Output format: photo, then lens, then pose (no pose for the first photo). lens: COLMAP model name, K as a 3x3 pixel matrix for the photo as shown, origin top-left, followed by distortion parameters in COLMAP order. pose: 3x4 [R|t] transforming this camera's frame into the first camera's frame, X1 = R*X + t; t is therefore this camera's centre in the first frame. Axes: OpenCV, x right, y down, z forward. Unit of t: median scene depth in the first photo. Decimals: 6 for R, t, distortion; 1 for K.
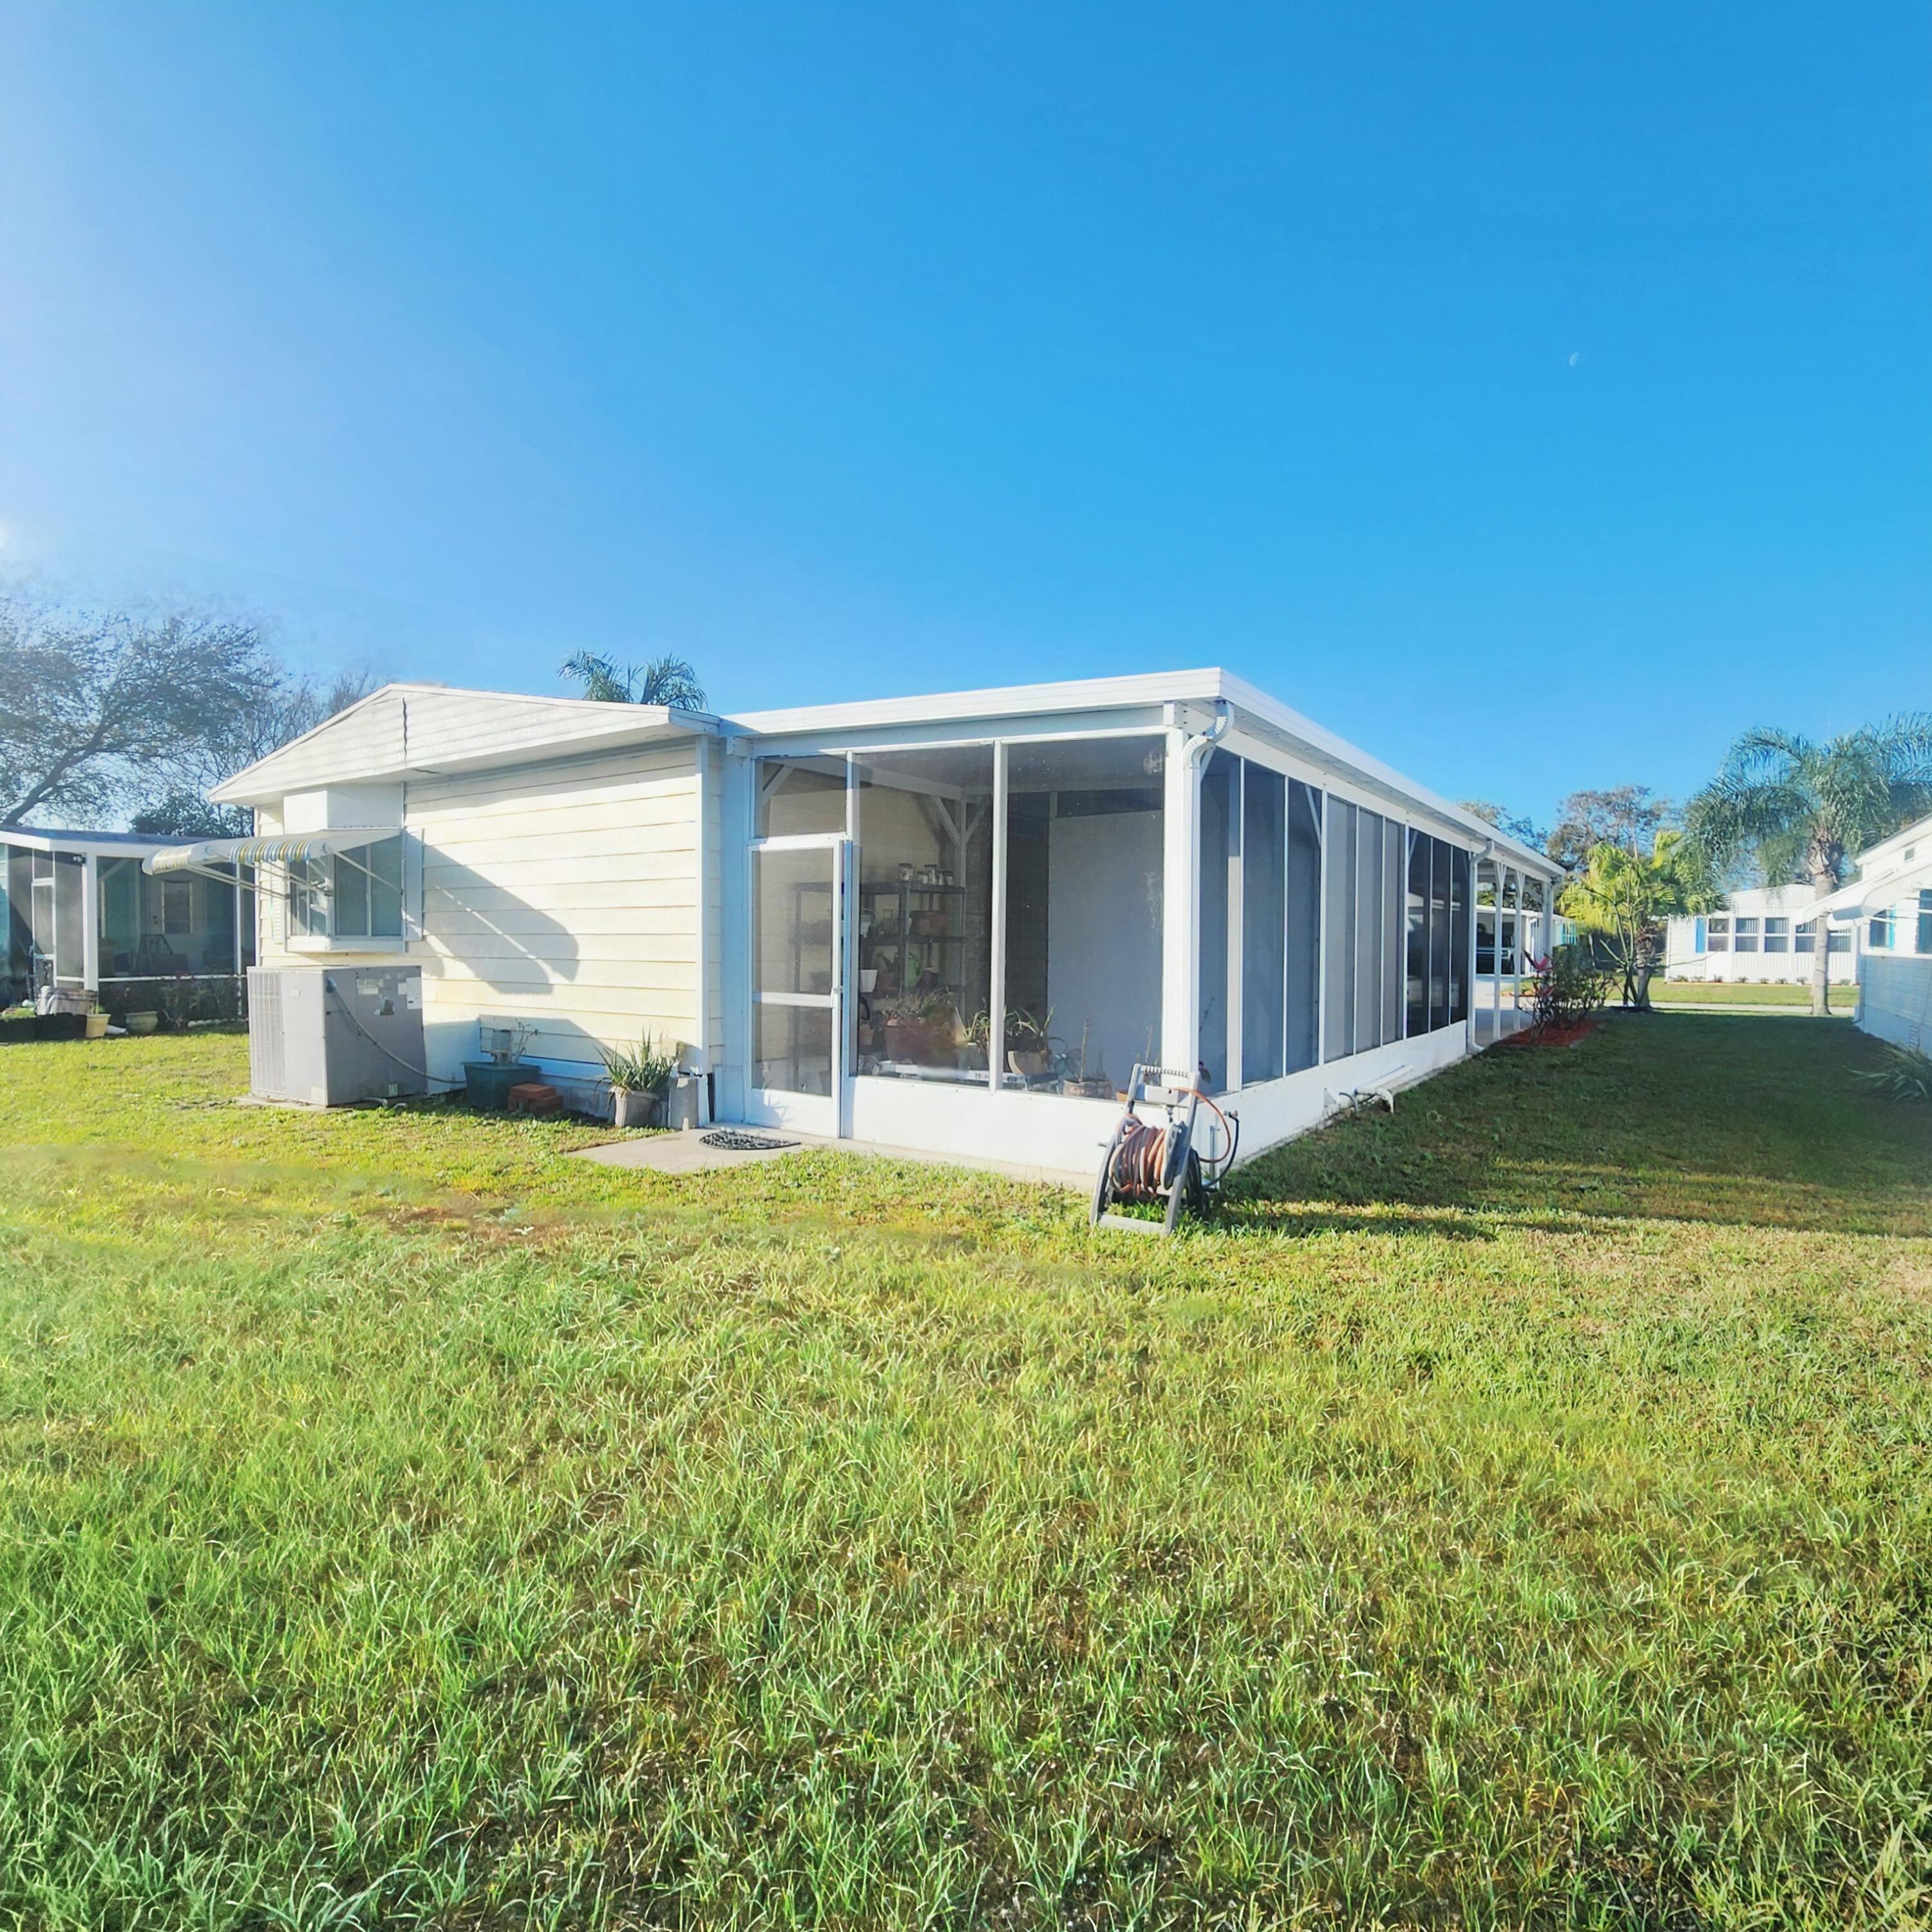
lens RADIAL K [[1113.5, 0, 966.0], [0, 1113.5, 966.0], [0, 0, 1]] dist [0.002225, 0.000173]
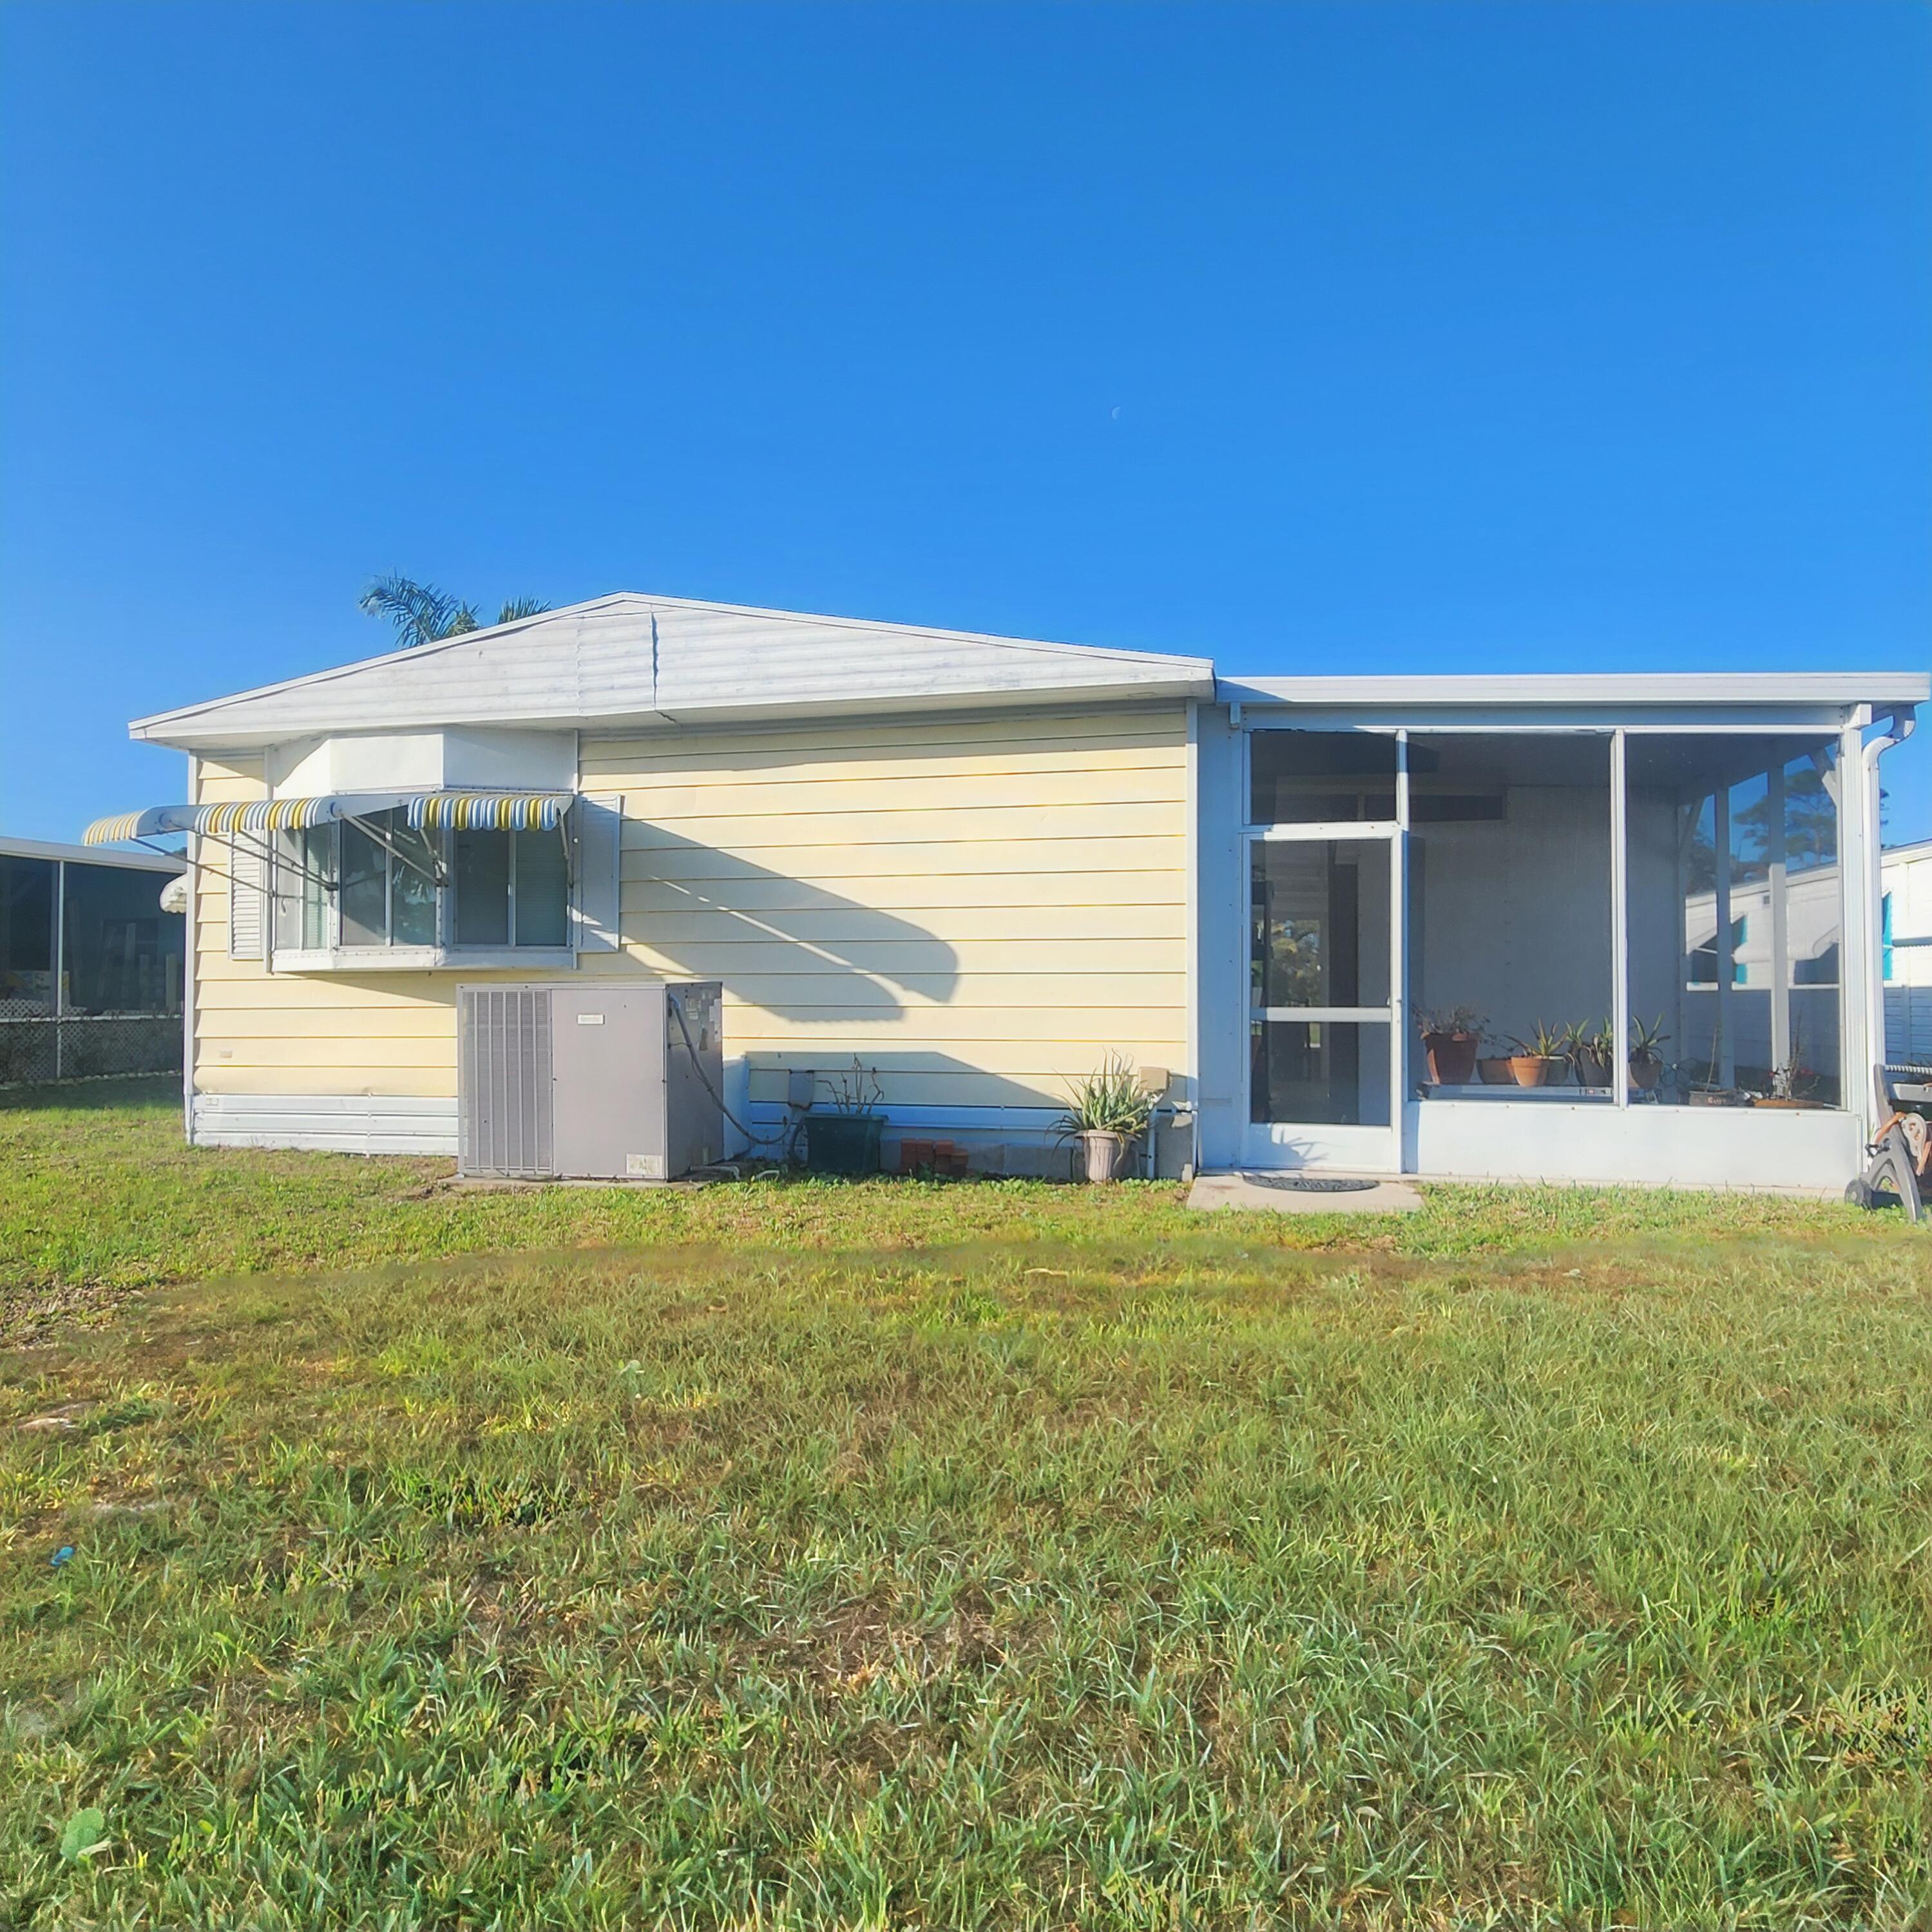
lens RADIAL K [[1269.2, 0, 966.0], [0, 1269.2, 966.0], [0, 0, 1]] dist [0.003954, 0.000386]
pose [[0.920604, 0.004016, 0.390476, -0.757647], [0.011441, 0.999240, -0.037251, 0.024334], [-0.390329, 0.038761, 0.919859, 0.206664]]
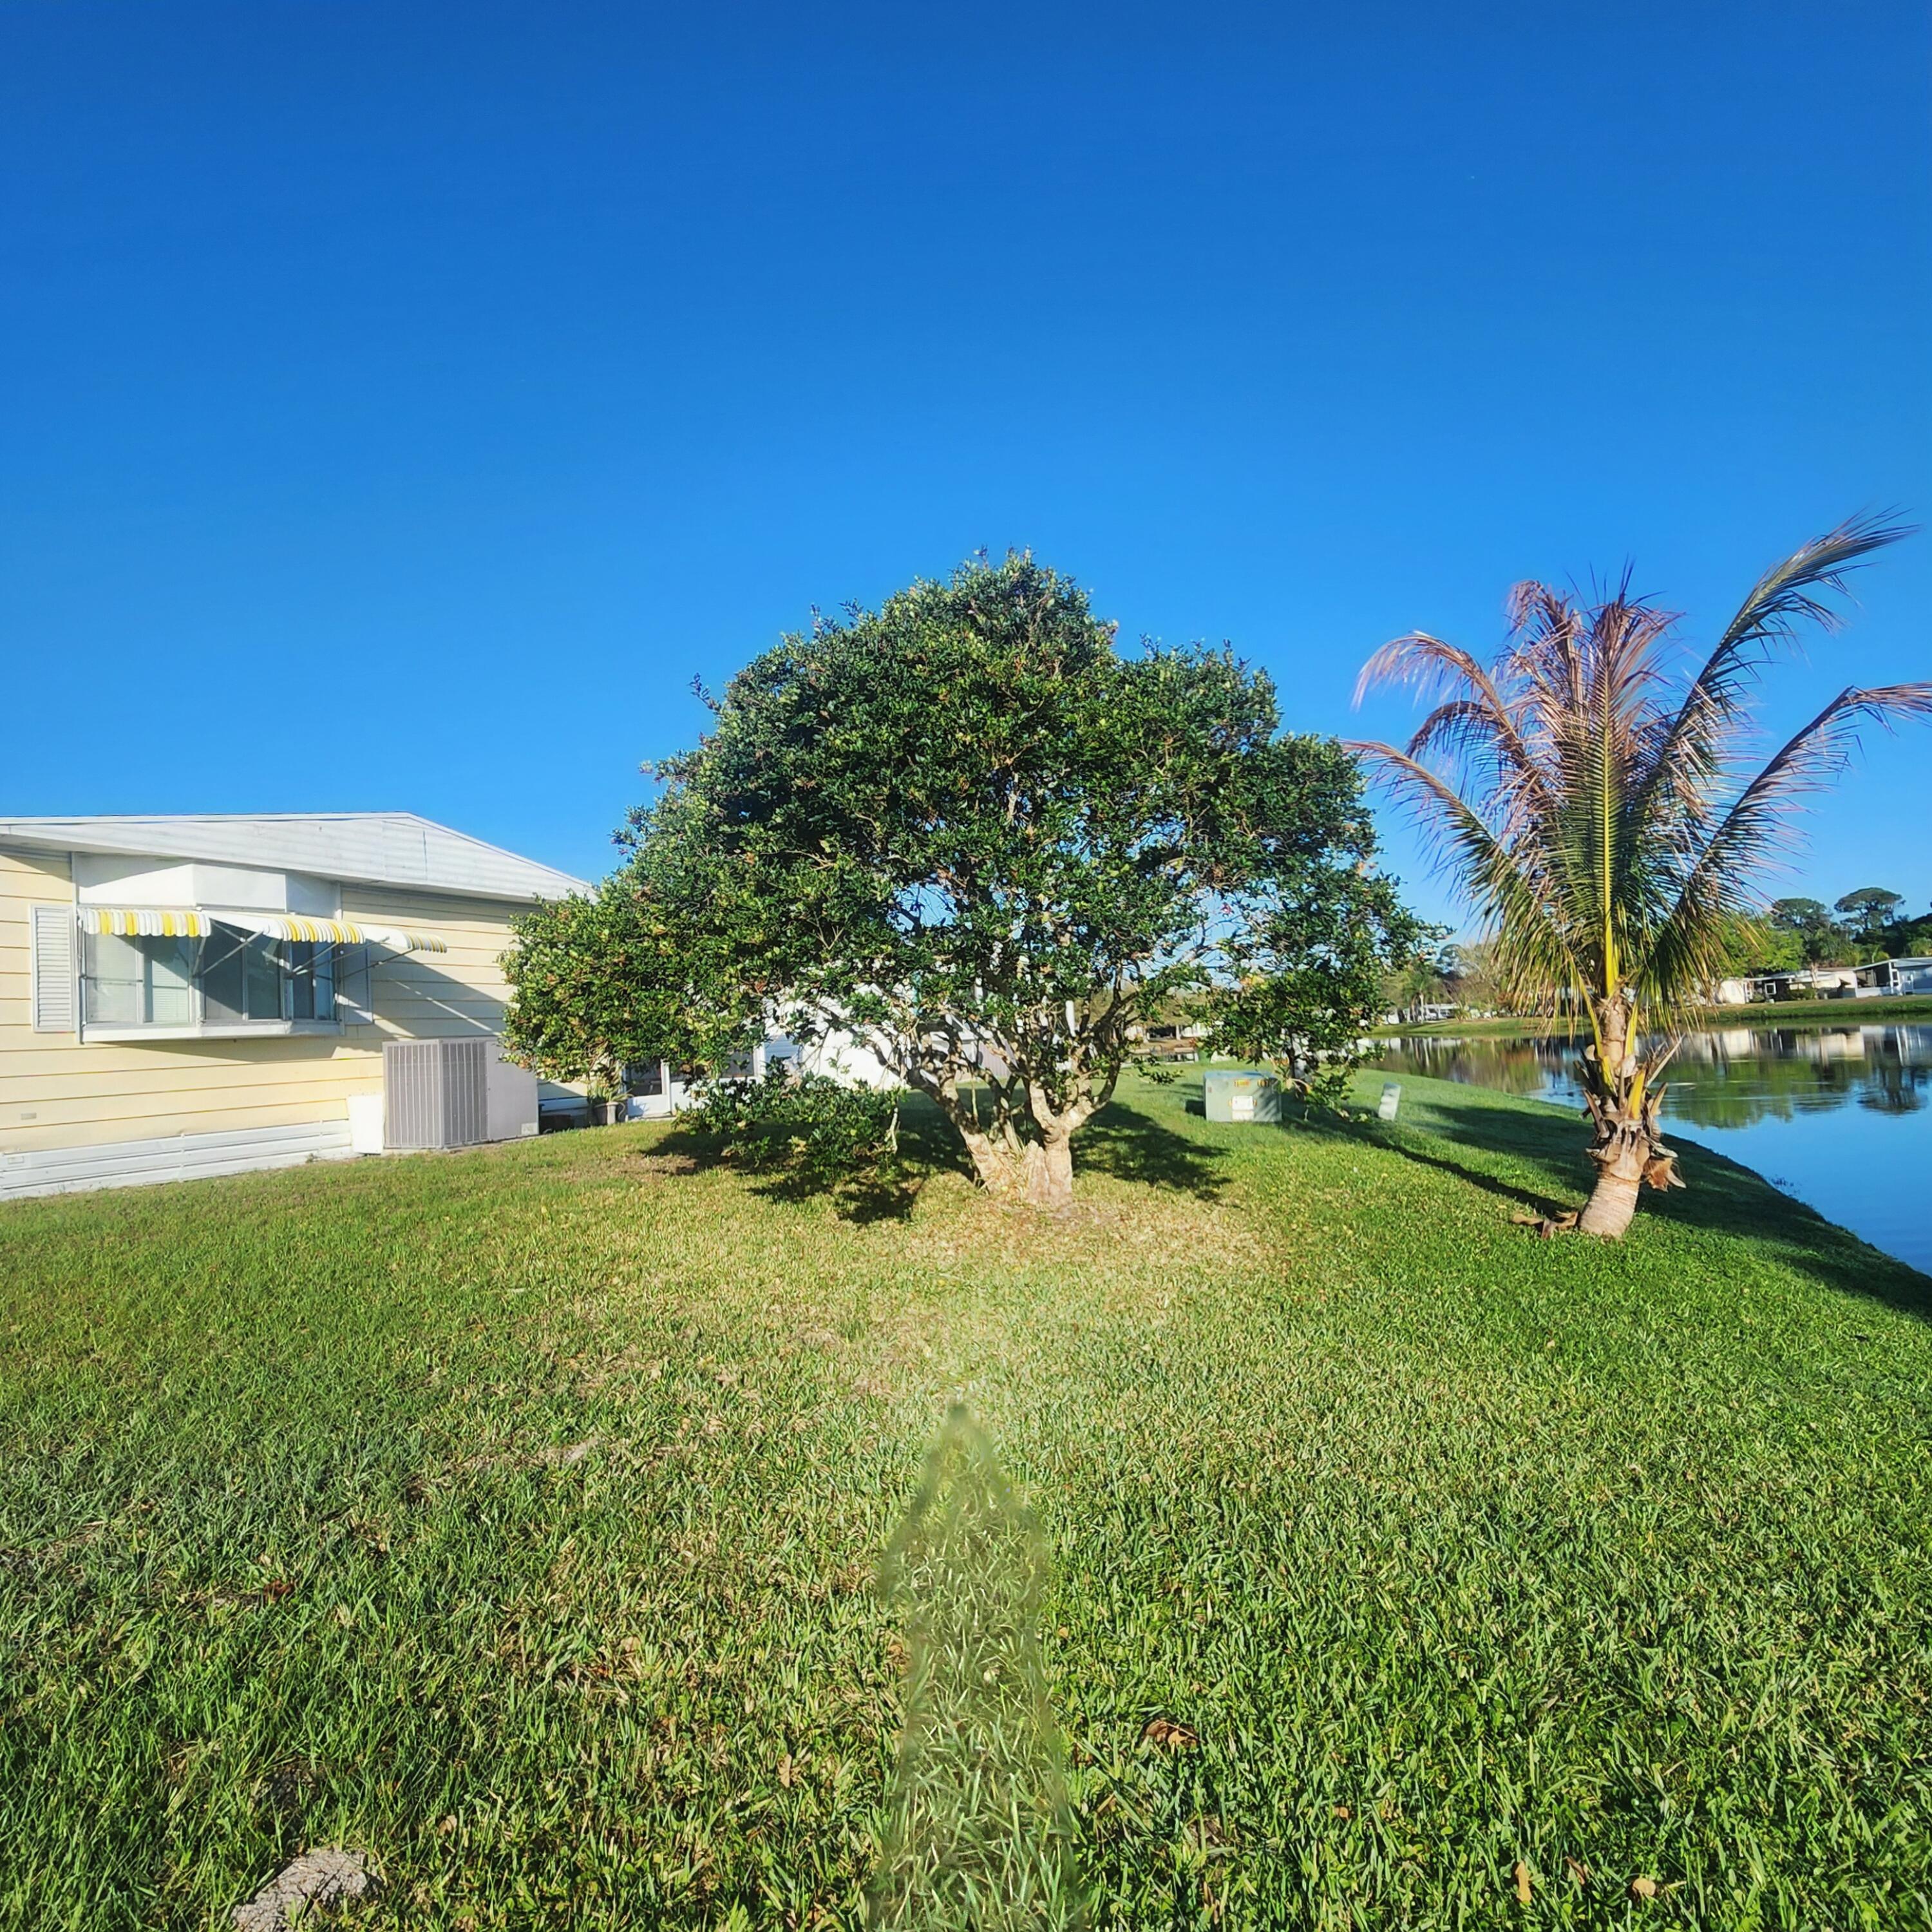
lens RADIAL K [[1046.0, 0, 933.1], [0, 1046.0, 971.5], [0, 0, 1]] dist [-0.000138, -0.000619]
pose [[-0.162868, 0.073237, 0.983926, -2.081041], [0.078643, 0.995032, -0.061046, 0.043755], [-0.983509, 0.067437, -0.167819, 0.767293]]
